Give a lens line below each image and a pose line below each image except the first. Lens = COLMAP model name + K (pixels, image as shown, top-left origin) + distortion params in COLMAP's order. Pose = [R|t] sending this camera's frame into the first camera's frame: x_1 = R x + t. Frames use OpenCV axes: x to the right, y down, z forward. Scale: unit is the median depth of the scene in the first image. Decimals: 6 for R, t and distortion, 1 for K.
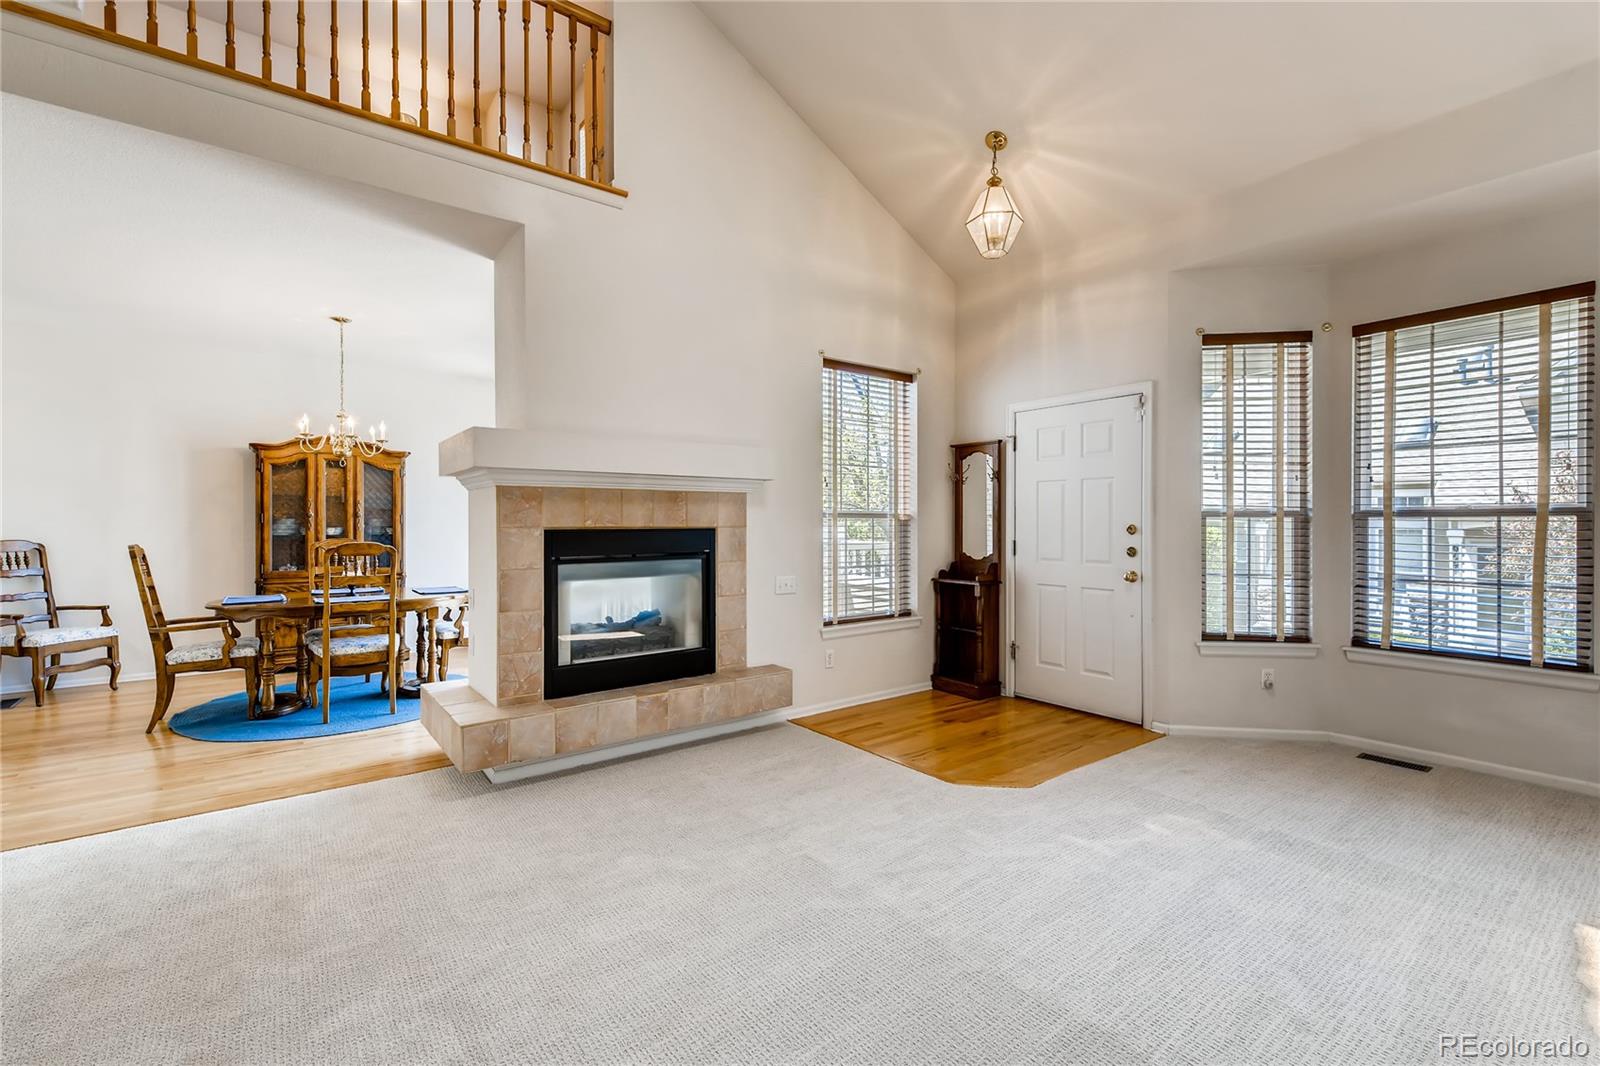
lens RADIAL K [[688.7, 0, 800.0], [0, 688.7, 533.0], [0, 0, 1]] dist [-0.003257, -0.000526]
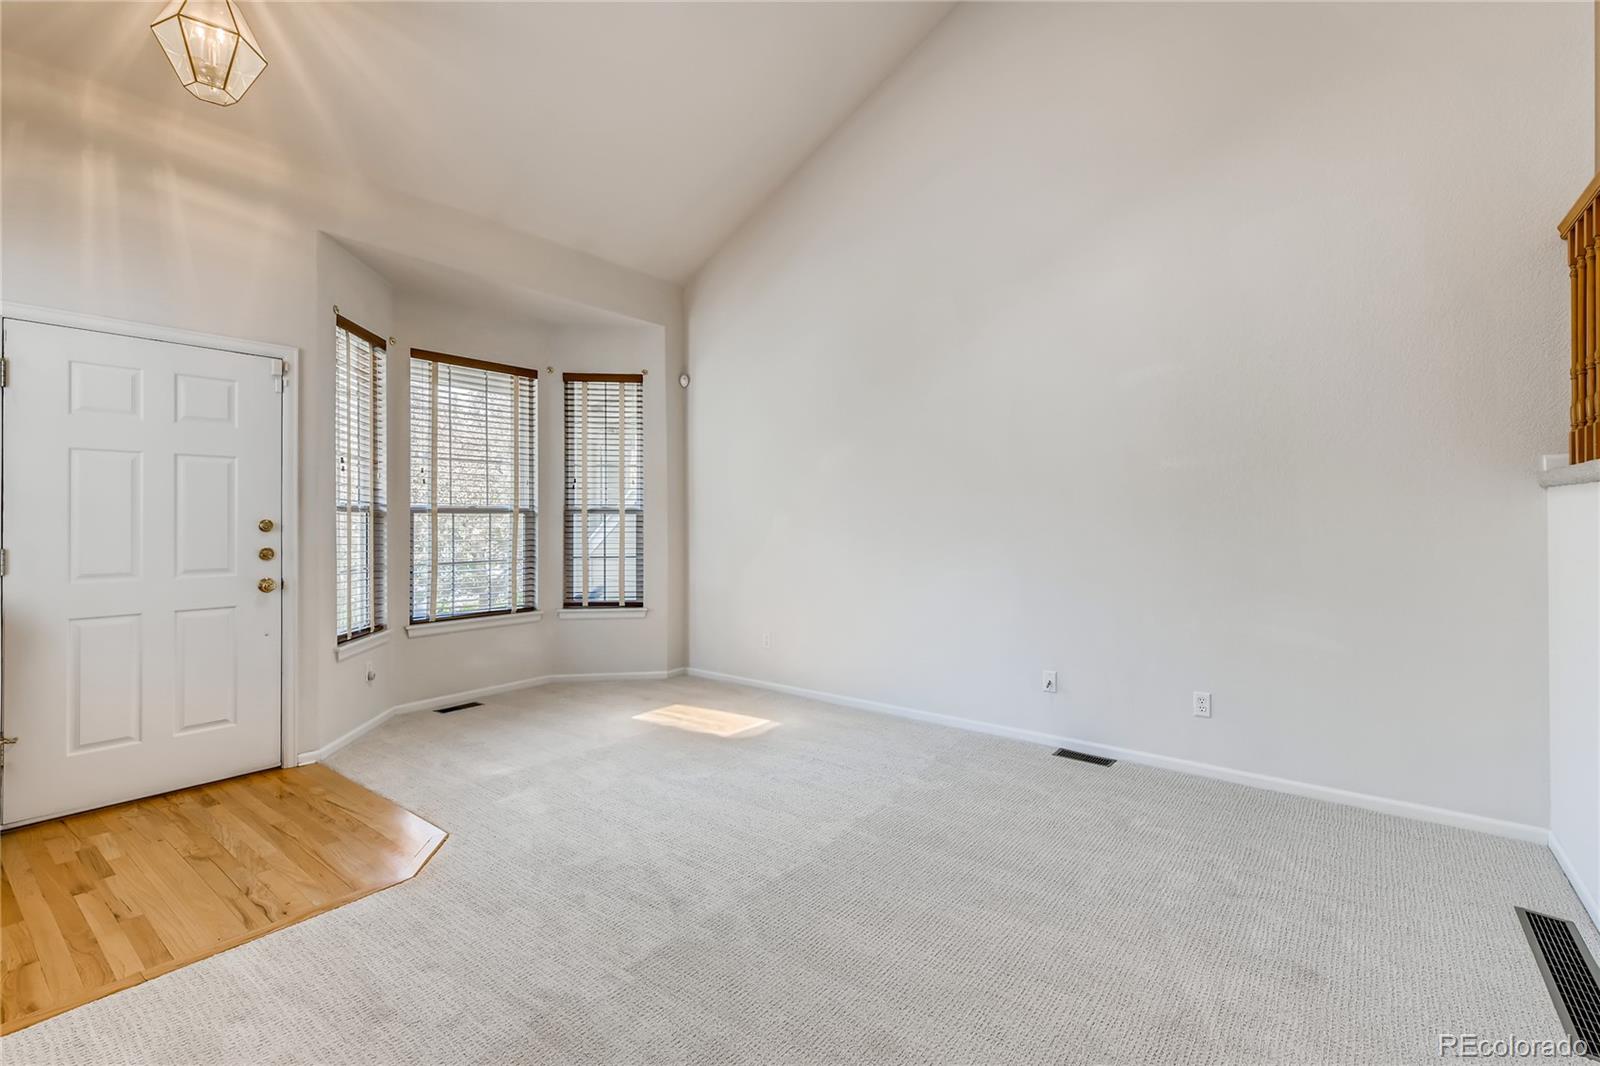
lens RADIAL K [[701.3, 0, 809.0], [0, 701.3, 521.9], [0, 0, 1]] dist [0.003194, -0.000584]
pose [[-0.269877, -0.007254, 0.962867, -0.510426], [0.005030, 0.999947, 0.008943, -0.015249], [-0.962882, 0.007256, -0.269826, 0.667813]]
